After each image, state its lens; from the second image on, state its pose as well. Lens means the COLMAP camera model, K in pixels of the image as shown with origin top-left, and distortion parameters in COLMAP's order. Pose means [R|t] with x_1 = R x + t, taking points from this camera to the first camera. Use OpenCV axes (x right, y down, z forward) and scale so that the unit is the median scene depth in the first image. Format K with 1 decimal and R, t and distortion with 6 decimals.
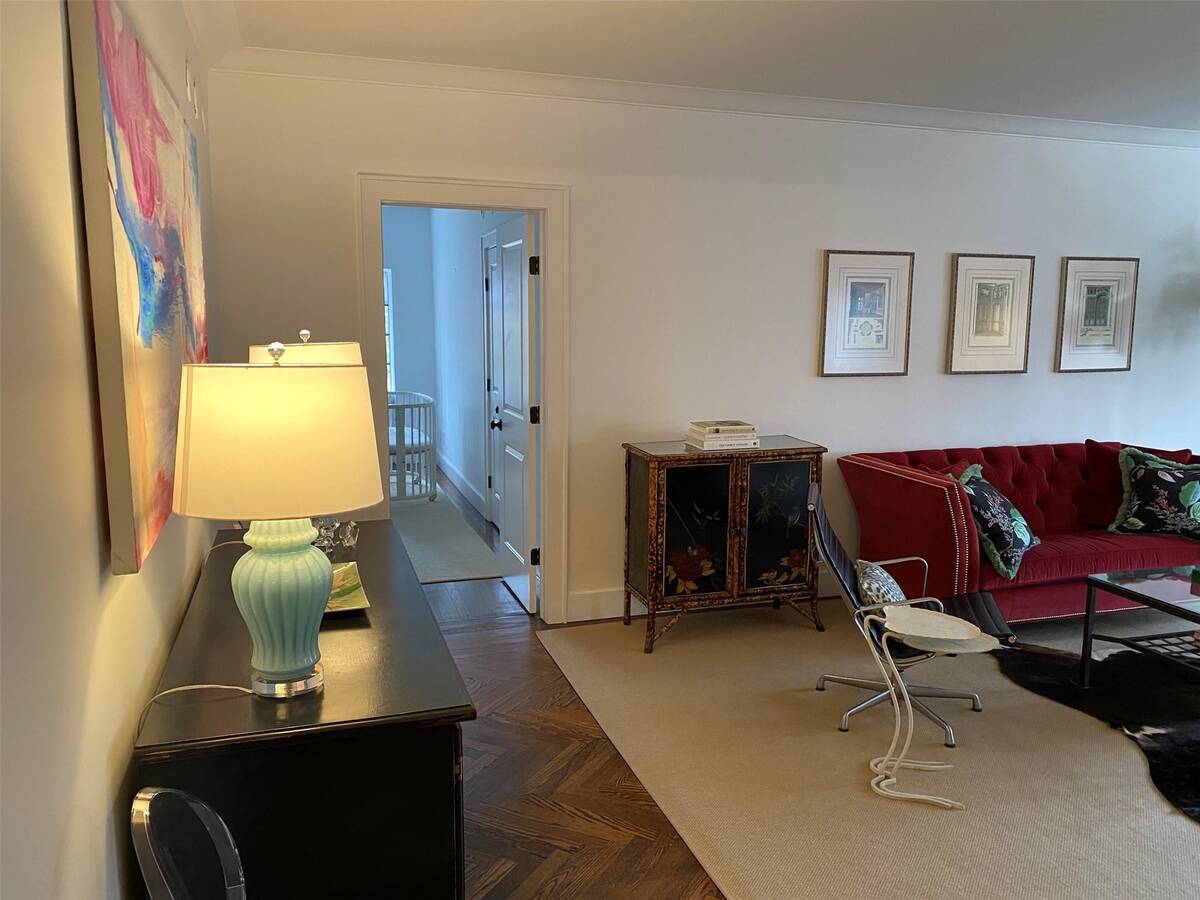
lens RADIAL K [[906.6, 0, 595.0], [0, 906.6, 448.1], [0, 0, 1]] dist [0.036315, -0.035871]
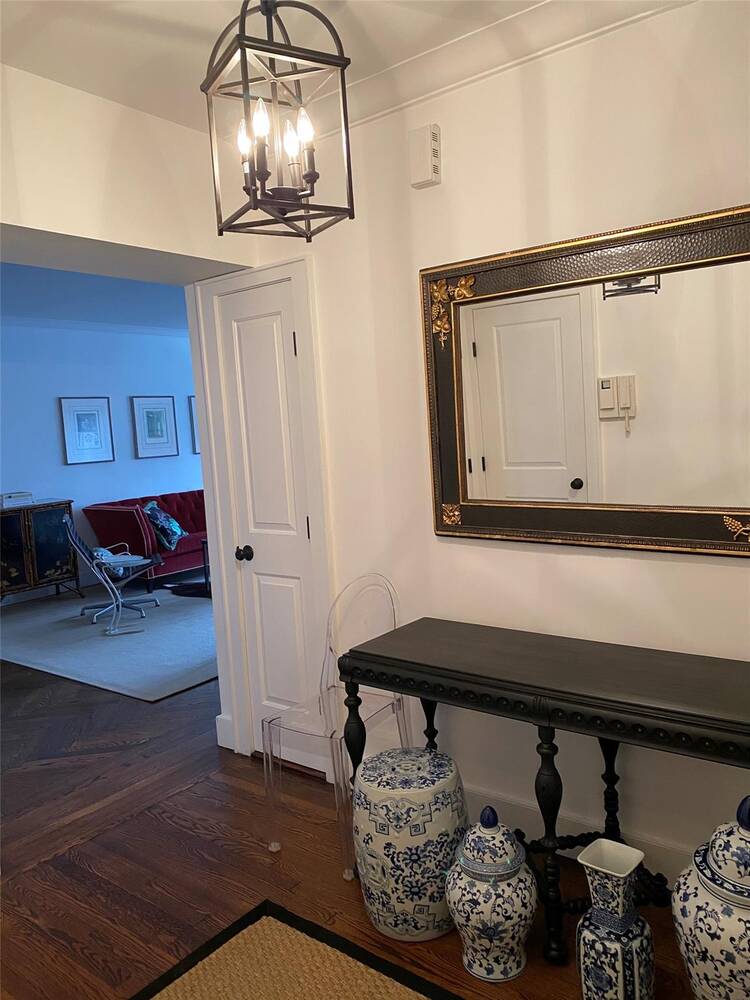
lens RADIAL K [[755.5, 0, 368.5], [0, 755.5, 481.4], [0, 0, 1]] dist [0.036315, -0.035871]
pose [[0.821431, -0.104651, 0.560624, -0.127122], [0.149190, 0.988220, -0.034125, 0.108307], [-0.550448, 0.111671, 0.827367, -0.673557]]
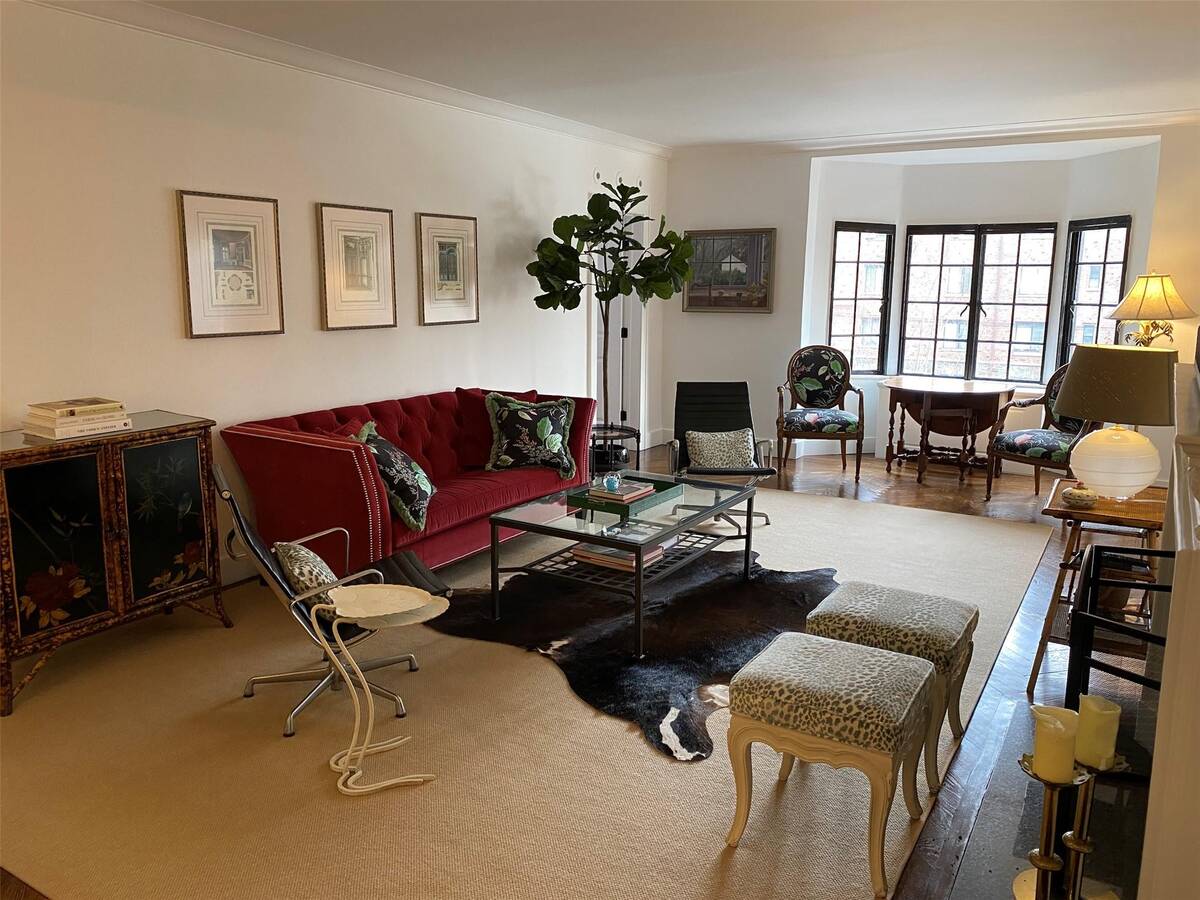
lens RADIAL K [[906.6, 0, 601.6], [0, 906.6, 445.2], [0, 0, 1]] dist [0.036315, -0.035871]
pose [[0.752598, -0.118433, 0.647742, -0.033961], [0.088608, 0.992960, 0.078601, -0.012731], [-0.652491, -0.001760, 0.757794, 0.098933]]
